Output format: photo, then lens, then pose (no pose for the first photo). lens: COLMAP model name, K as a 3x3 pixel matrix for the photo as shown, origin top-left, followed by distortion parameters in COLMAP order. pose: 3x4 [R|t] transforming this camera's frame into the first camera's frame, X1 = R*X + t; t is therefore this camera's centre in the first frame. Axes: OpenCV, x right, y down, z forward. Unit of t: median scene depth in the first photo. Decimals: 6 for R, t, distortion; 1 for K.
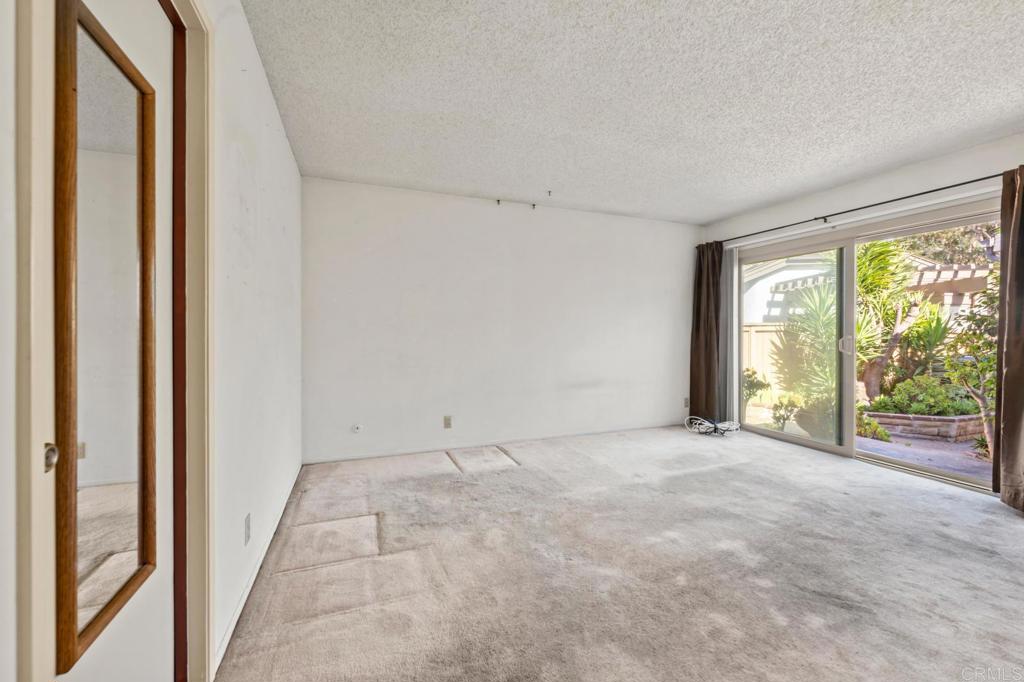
lens RADIAL K [[407.5, 0, 514.3], [0, 407.5, 336.1], [0, 0, 1]] dist [-0.000759, -0.000045]
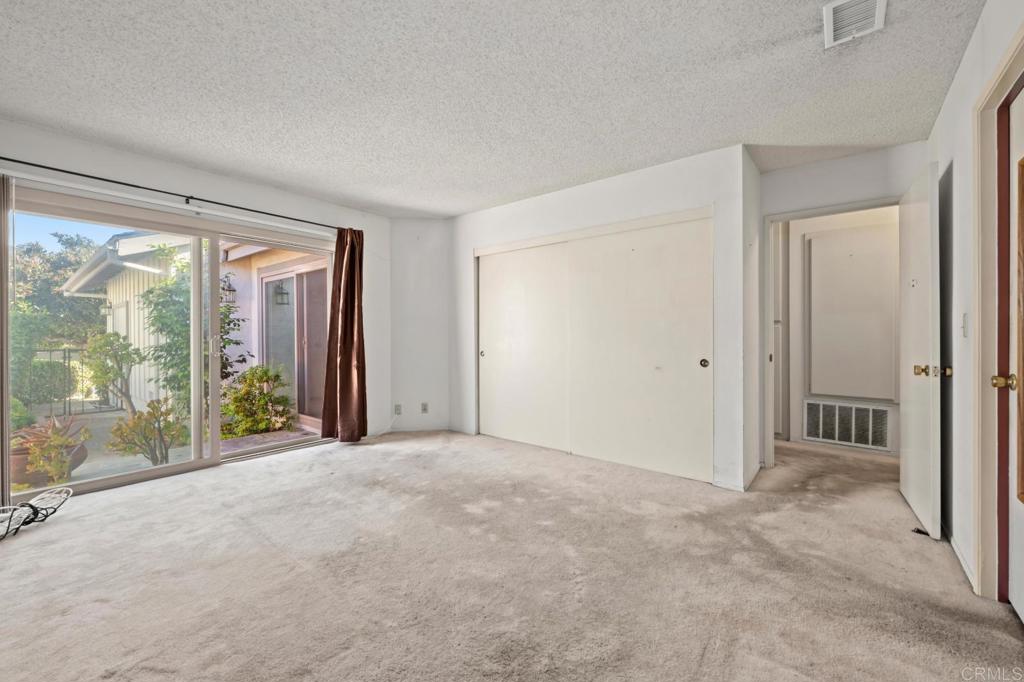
lens RADIAL K [[407.5, 0, 514.3], [0, 407.5, 336.1], [0, 0, 1]] dist [-0.000759, -0.000045]
pose [[-0.490303, -0.005200, 0.871537, -0.589799], [0.006679, 0.999930, 0.009723, -0.008744], [-0.871527, 0.010588, -0.490234, 1.522418]]
